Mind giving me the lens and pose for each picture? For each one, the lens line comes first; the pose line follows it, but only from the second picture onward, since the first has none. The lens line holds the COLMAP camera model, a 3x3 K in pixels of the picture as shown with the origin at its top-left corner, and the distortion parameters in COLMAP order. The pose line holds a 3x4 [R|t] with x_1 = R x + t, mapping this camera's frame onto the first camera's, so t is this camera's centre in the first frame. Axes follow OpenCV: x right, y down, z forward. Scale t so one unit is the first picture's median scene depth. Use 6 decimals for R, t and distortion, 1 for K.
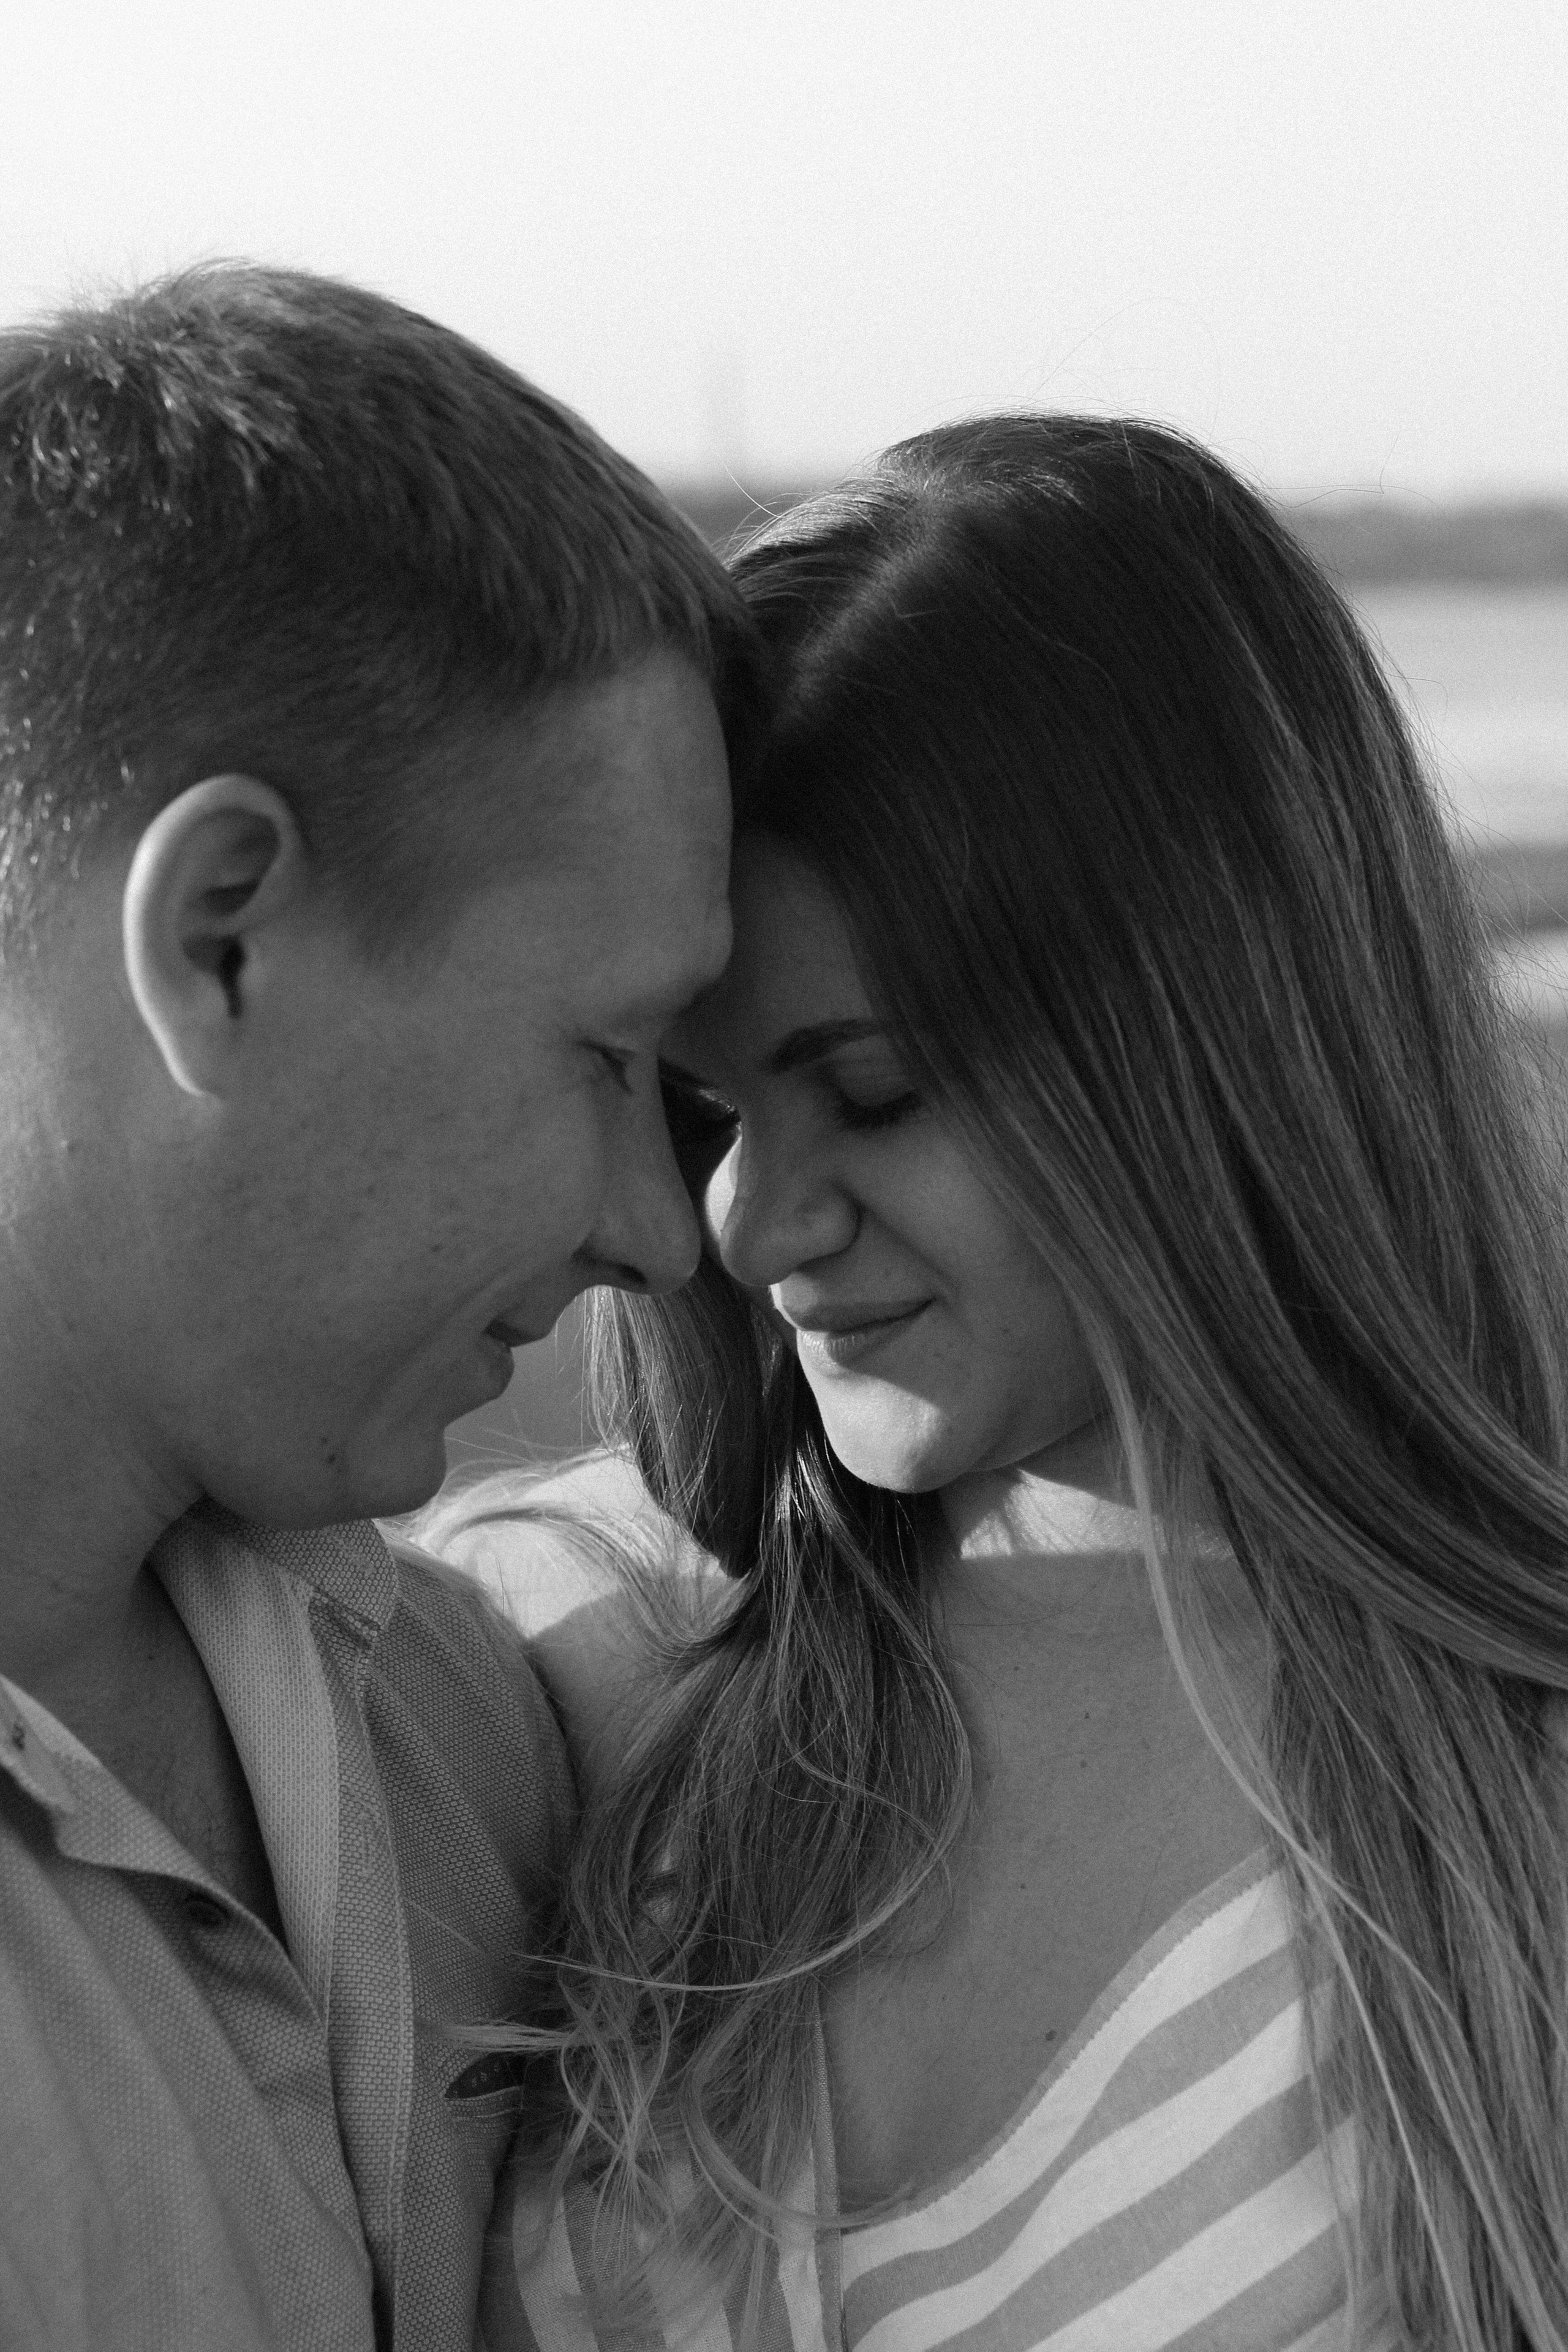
lens RADIAL K [[5316.1, 0, 783.9], [0, 5316.1, 1384.9], [0, 0, 1]] dist [-0.084936, -0.166859]
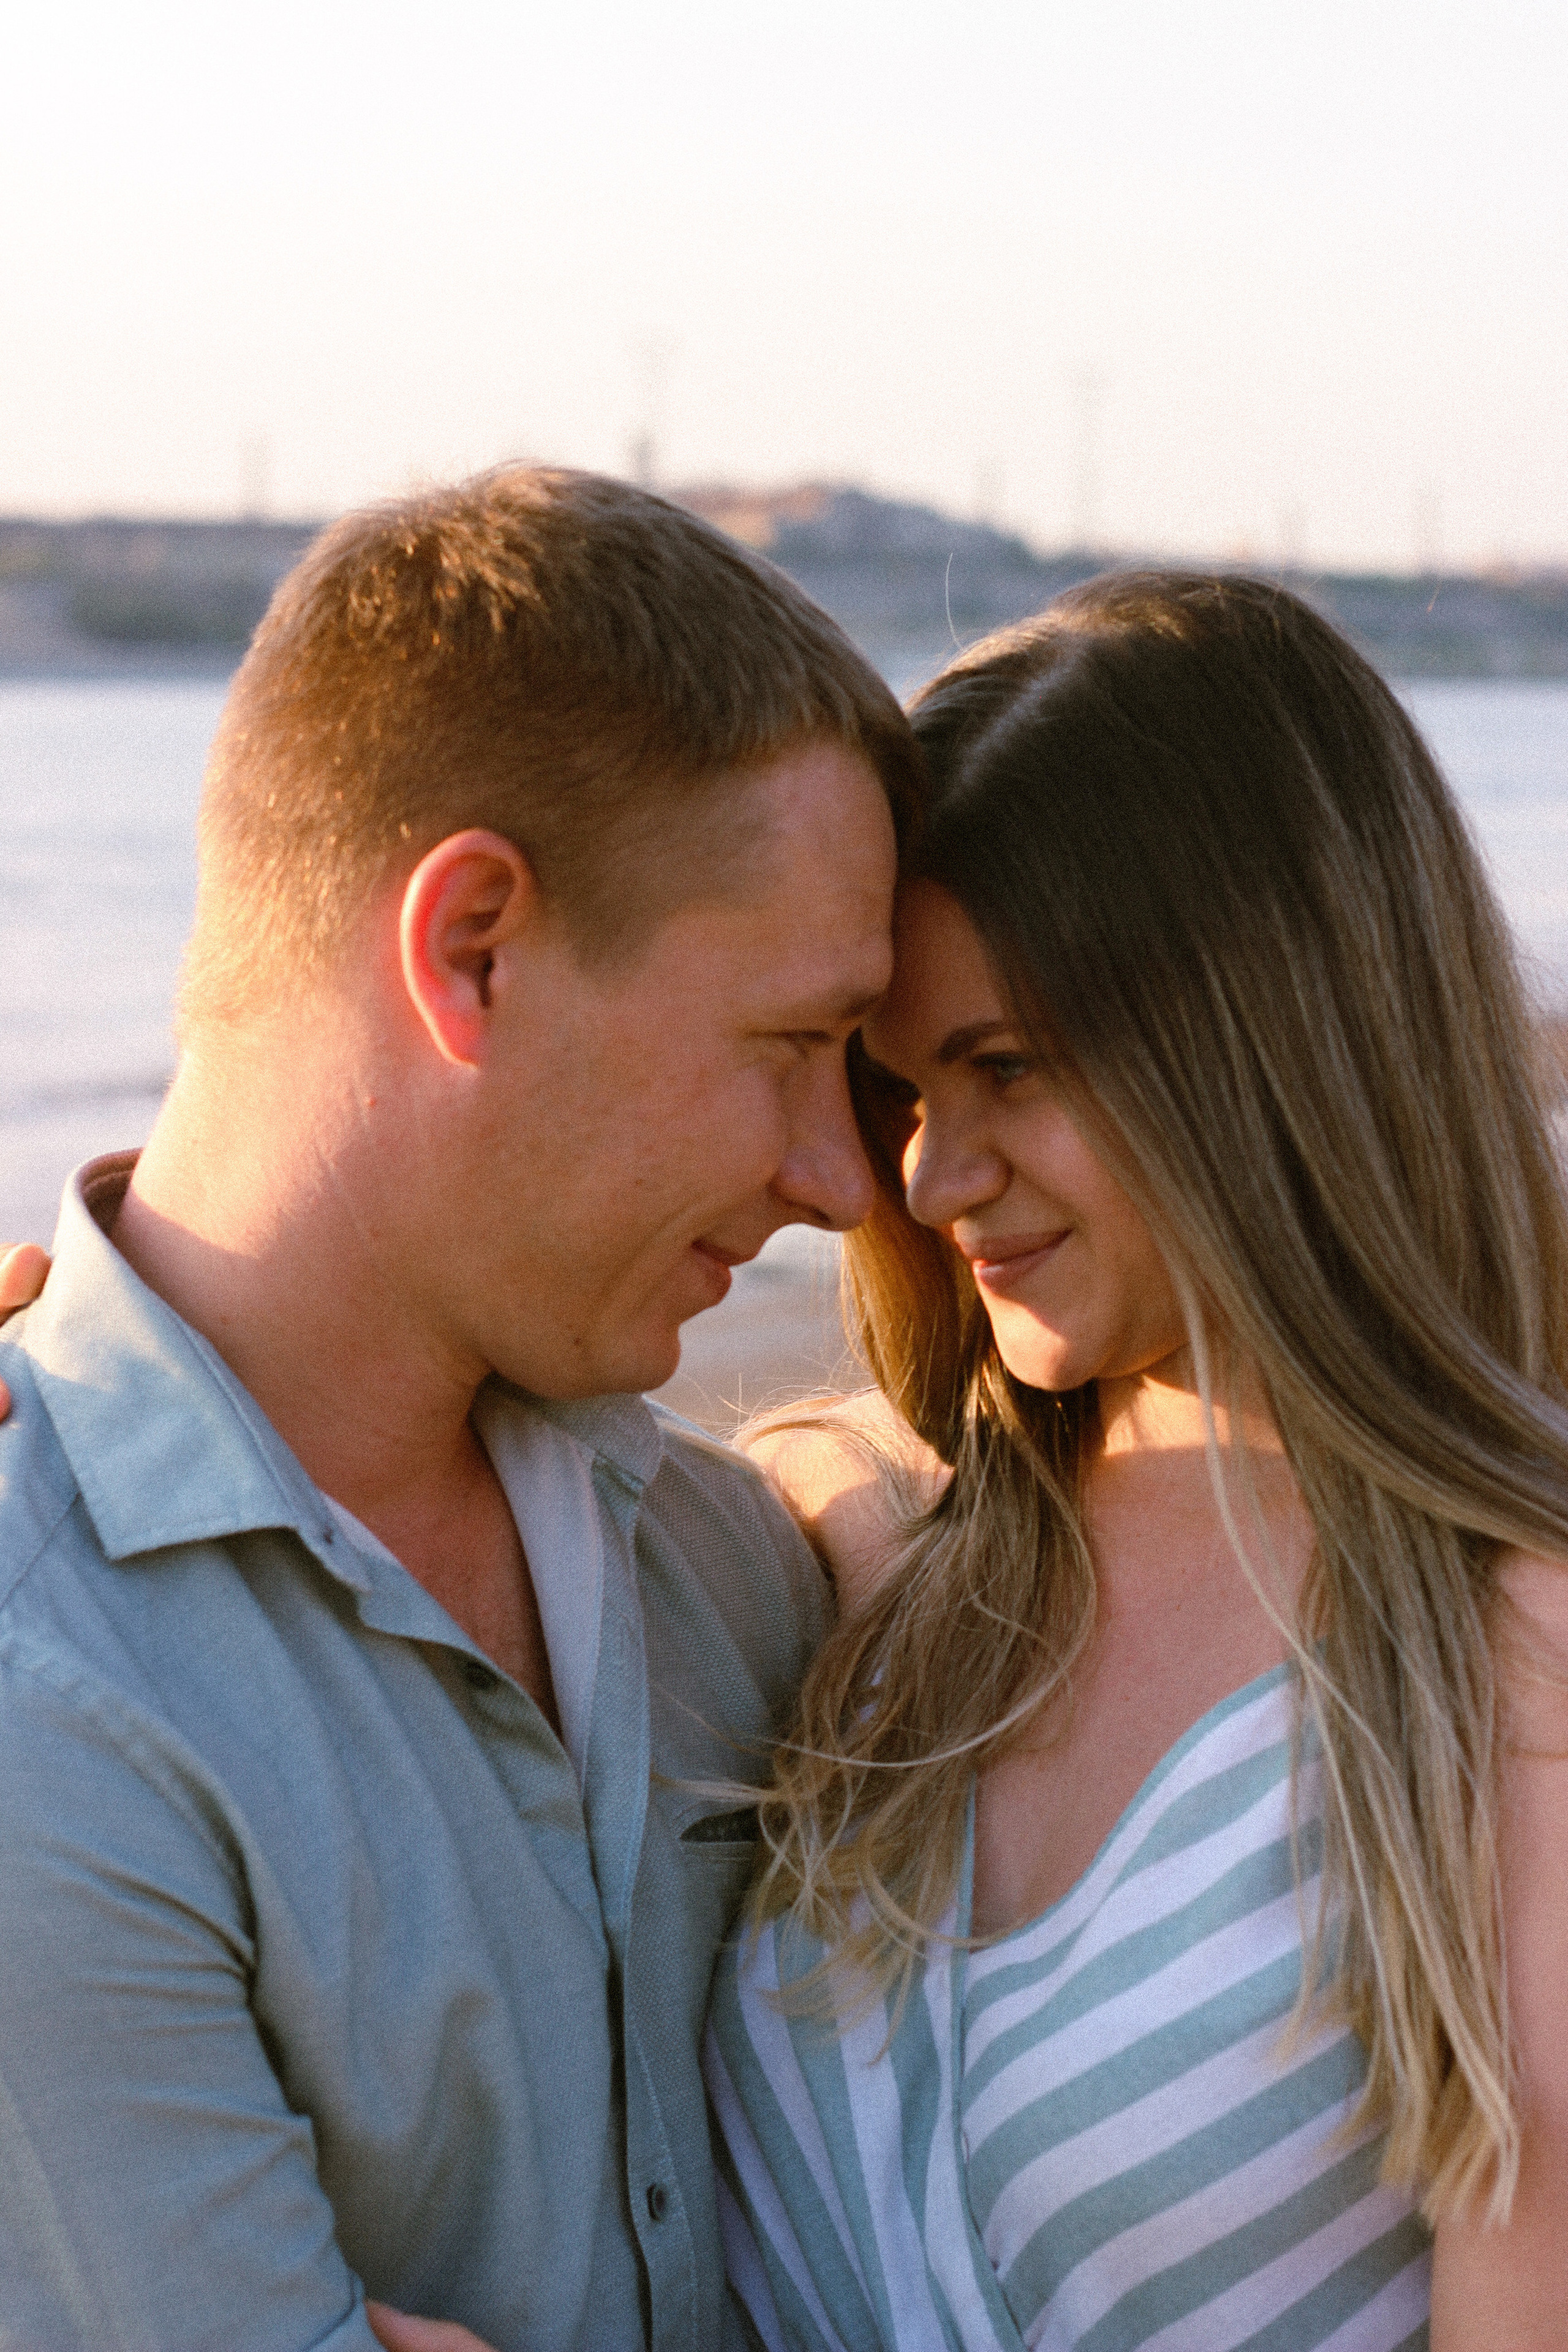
lens RADIAL K [[5316.1, 0, 783.9], [0, 5316.1, 1384.9], [0, 0, 1]] dist [-0.084936, -0.166859]
pose [[0.979862, 0.019057, -0.198767, 0.230139], [-0.026344, 0.999072, -0.034079, 0.068026], [0.197933, 0.038629, 0.979454, -0.306171]]
